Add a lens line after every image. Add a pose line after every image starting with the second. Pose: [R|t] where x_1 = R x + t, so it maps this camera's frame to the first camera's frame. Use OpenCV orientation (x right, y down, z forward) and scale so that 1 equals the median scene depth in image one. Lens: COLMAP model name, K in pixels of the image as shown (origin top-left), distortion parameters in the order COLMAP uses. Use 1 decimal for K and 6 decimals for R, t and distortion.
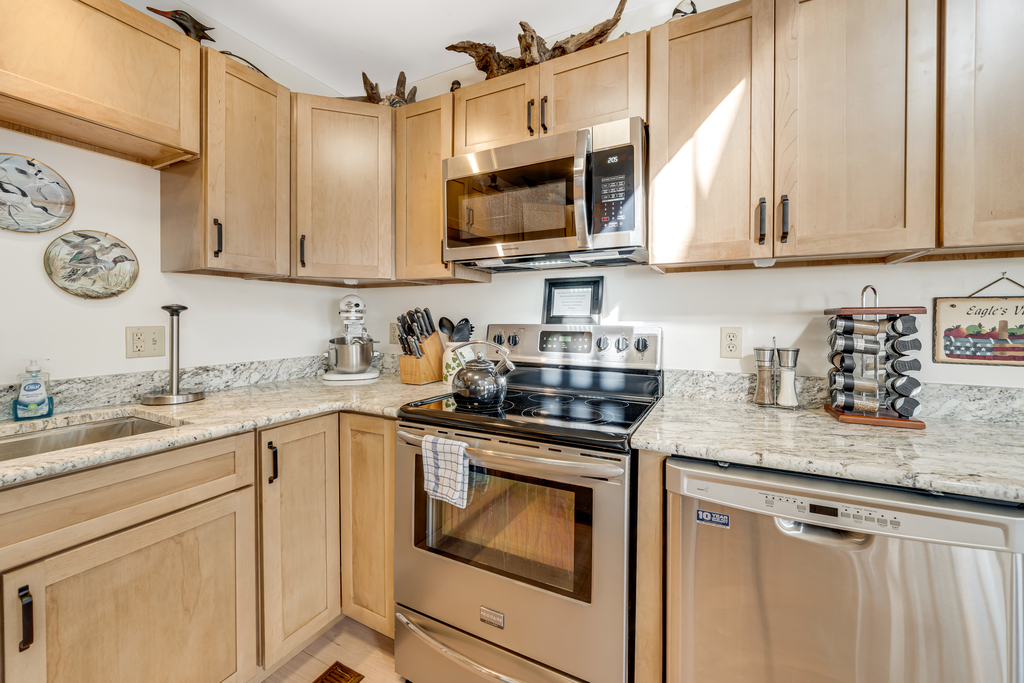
lens RADIAL K [[413.3, 0, 515.6], [0, 413.3, 320.9], [0, 0, 1]] dist [-0.003818, 0.000975]
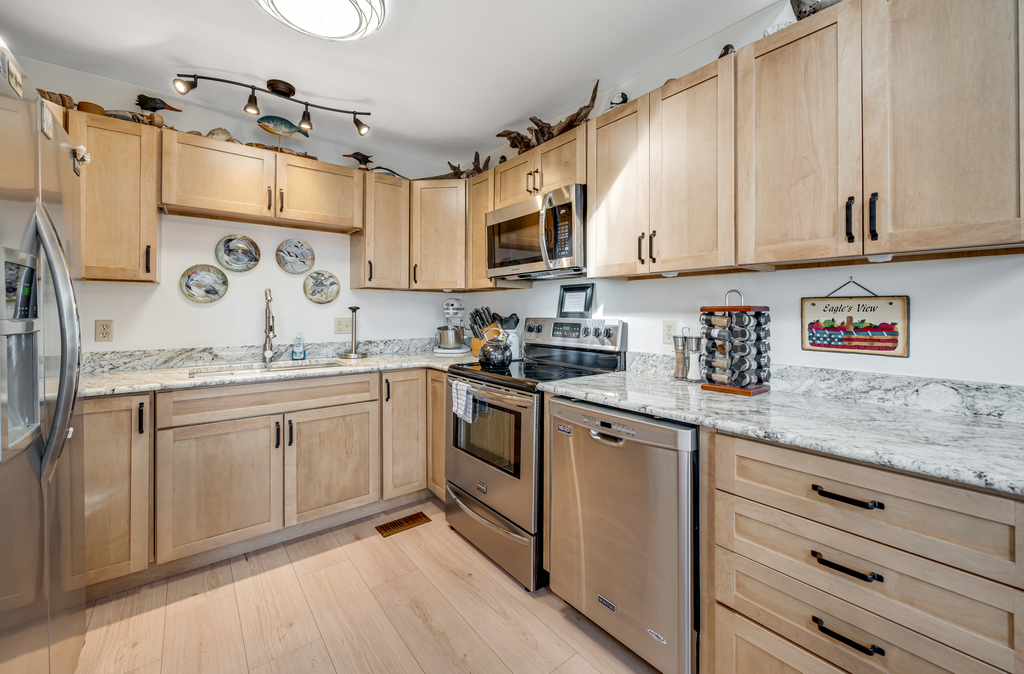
lens RADIAL K [[417.8, 0, 512.1], [0, 417.8, 307.8], [0, 0, 1]] dist [0.003948, -0.000037]
pose [[0.908440, -0.005135, -0.417985, 0.699270], [-0.001984, 0.999860, -0.016597, -0.003149], [0.418011, 0.015907, 0.908302, -0.483639]]
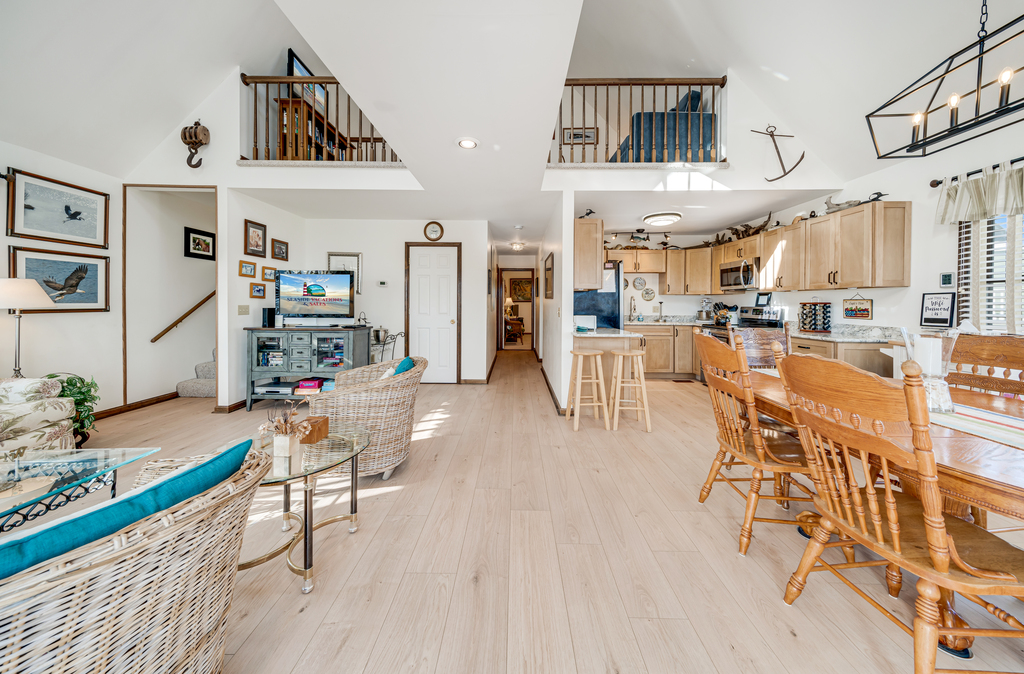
lens RADIAL K [[347.4, 0, 506.3], [0, 347.4, 305.7], [0, 0, 1]] dist [0.001820, 0.000072]
pose [[0.443161, 0.007492, -0.896411, 2.240016], [-0.012286, 0.999922, 0.002283, 0.023344], [0.896358, 0.010001, 0.443219, -2.691720]]
